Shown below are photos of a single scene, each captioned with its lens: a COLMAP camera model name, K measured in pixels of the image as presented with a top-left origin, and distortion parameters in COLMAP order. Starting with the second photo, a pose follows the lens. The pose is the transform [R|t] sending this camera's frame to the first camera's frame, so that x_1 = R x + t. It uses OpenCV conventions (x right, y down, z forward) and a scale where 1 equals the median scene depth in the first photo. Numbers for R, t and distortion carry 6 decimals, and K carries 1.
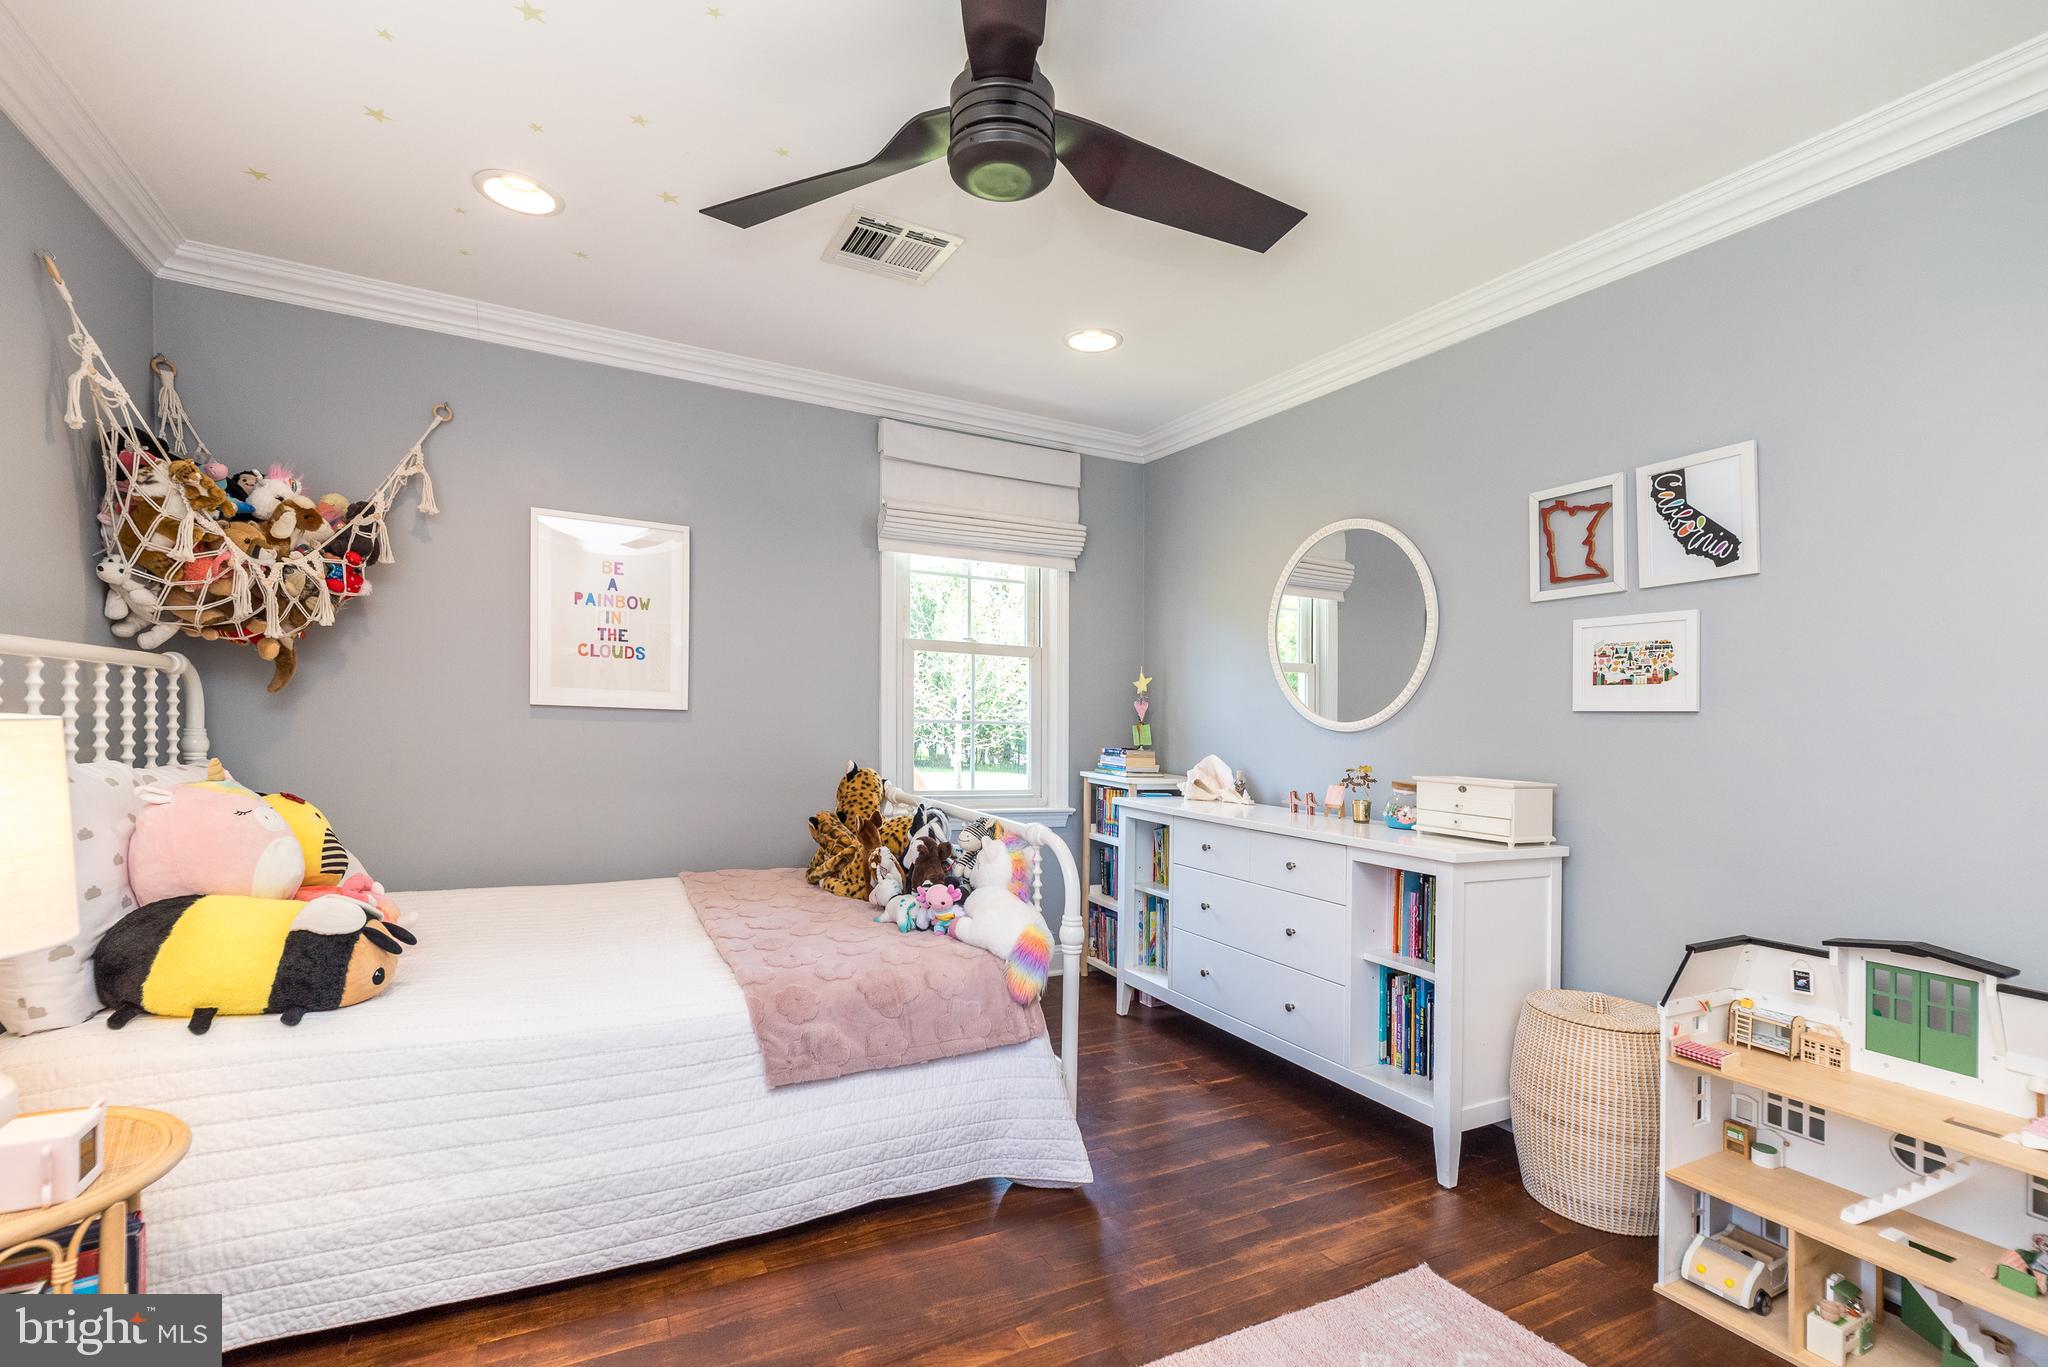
lens RADIAL K [[905.3, 0, 1016.0], [0, 905.3, 693.3], [0, 0, 1]] dist [0.000931, 0.000565]
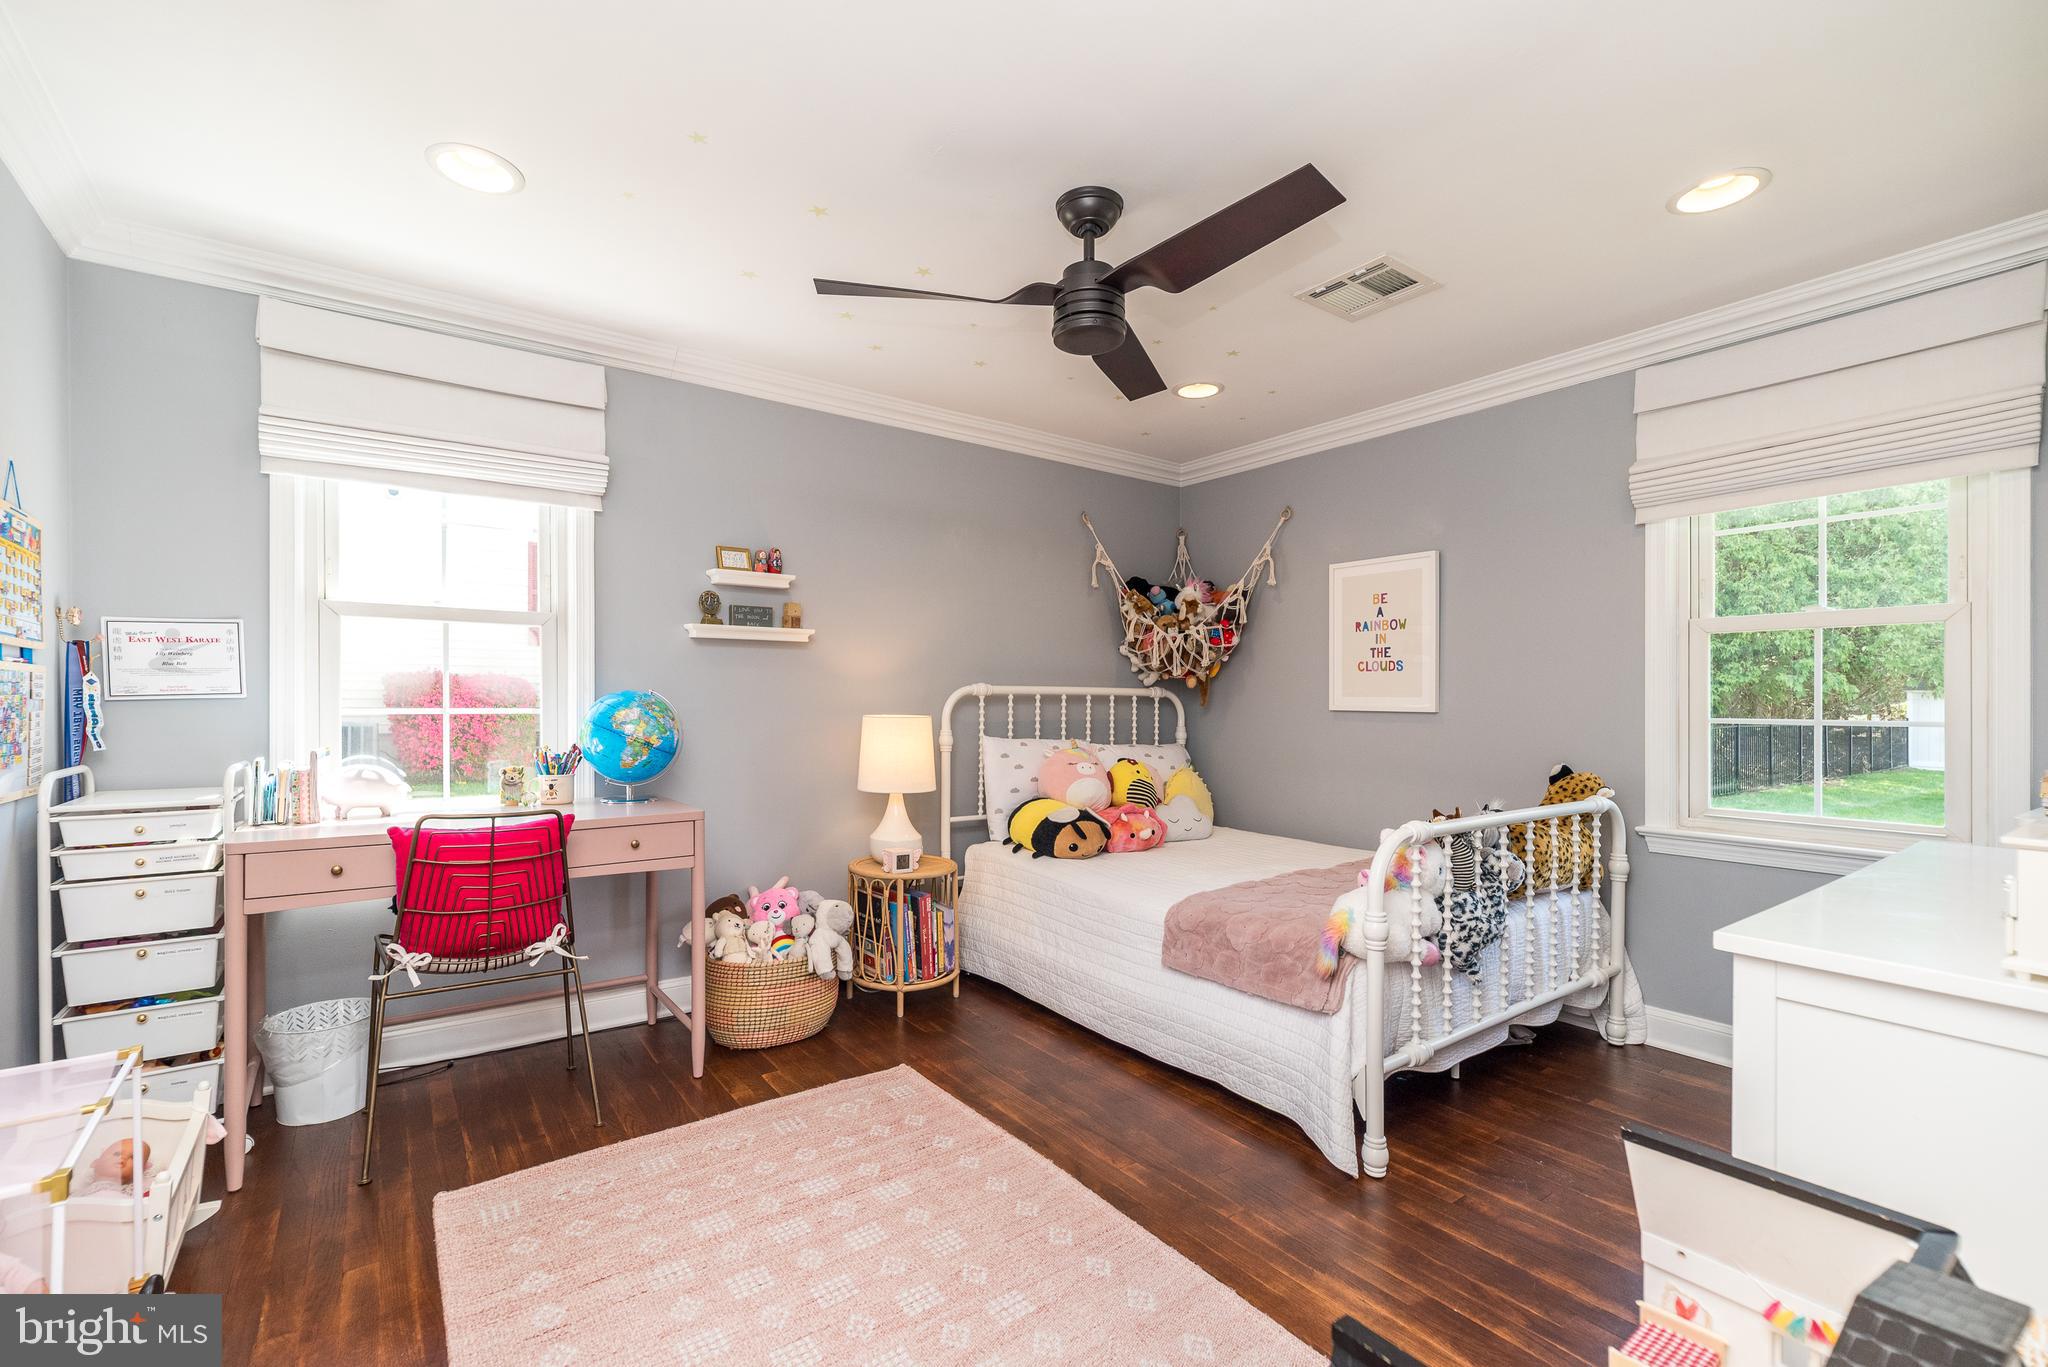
lens RADIAL K [[891.6, 0, 1028.8], [0, 891.6, 679.8], [0, 0, 1]] dist [0.005298, 0.000616]
pose [[0.157642, -0.060684, -0.985630, 0.801140], [0.023351, 0.998060, -0.057715, 0.037415], [0.987220, -0.013917, 0.158754, 0.391929]]
